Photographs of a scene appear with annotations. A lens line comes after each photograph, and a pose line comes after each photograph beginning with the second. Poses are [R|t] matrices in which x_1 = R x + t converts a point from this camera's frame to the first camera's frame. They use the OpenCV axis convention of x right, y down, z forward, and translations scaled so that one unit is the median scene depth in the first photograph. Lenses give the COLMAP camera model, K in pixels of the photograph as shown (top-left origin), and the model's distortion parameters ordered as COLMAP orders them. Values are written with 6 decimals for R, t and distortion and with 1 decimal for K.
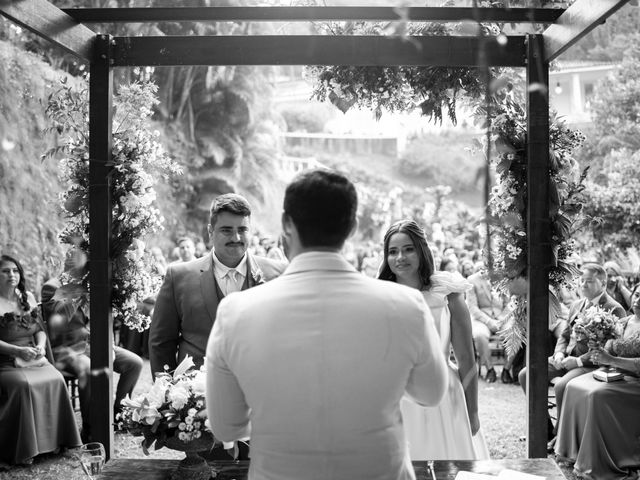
lens RADIAL K [[1110.1, 0, 320.0], [0, 1110.1, 240.0], [0, 0, 1]] dist [0.024590, 0.000508]
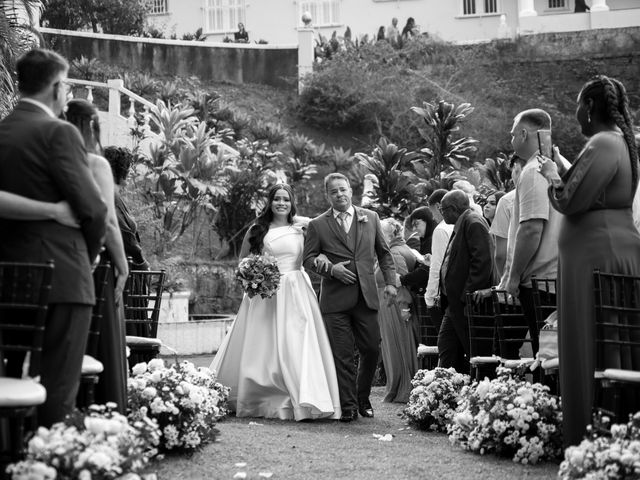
lens RADIAL K [[1258.2, 0, 320.0], [0, 1258.2, 240.0], [0, 0, 1]] dist [0.207148, -0.081284]
pose [[0.988178, 0.011337, 0.152888, -0.003352], [-0.002096, 0.998168, -0.060469, 0.023401], [-0.153294, 0.059434, 0.986392, 0.466194]]
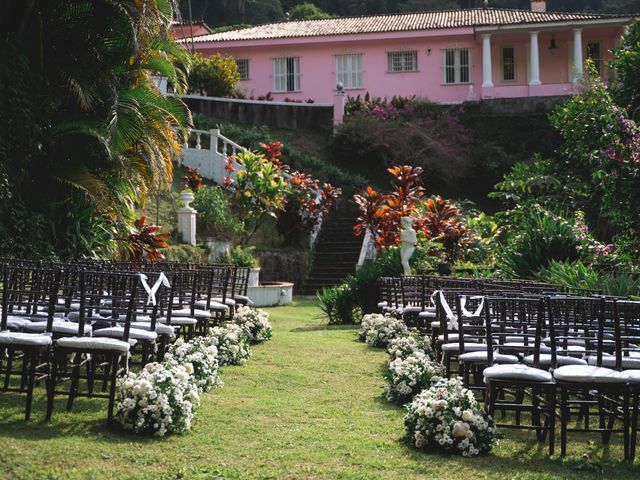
lens RADIAL K [[1258.2, 0, 320.0], [0, 1258.2, 240.0], [0, 0, 1]] dist [0.207148, -0.081284]
pose [[0.994529, 0.027674, 0.100730, -0.019652], [-0.025175, 0.999345, -0.025999, 0.016657], [-0.101384, 0.023321, 0.994574, 0.183642]]
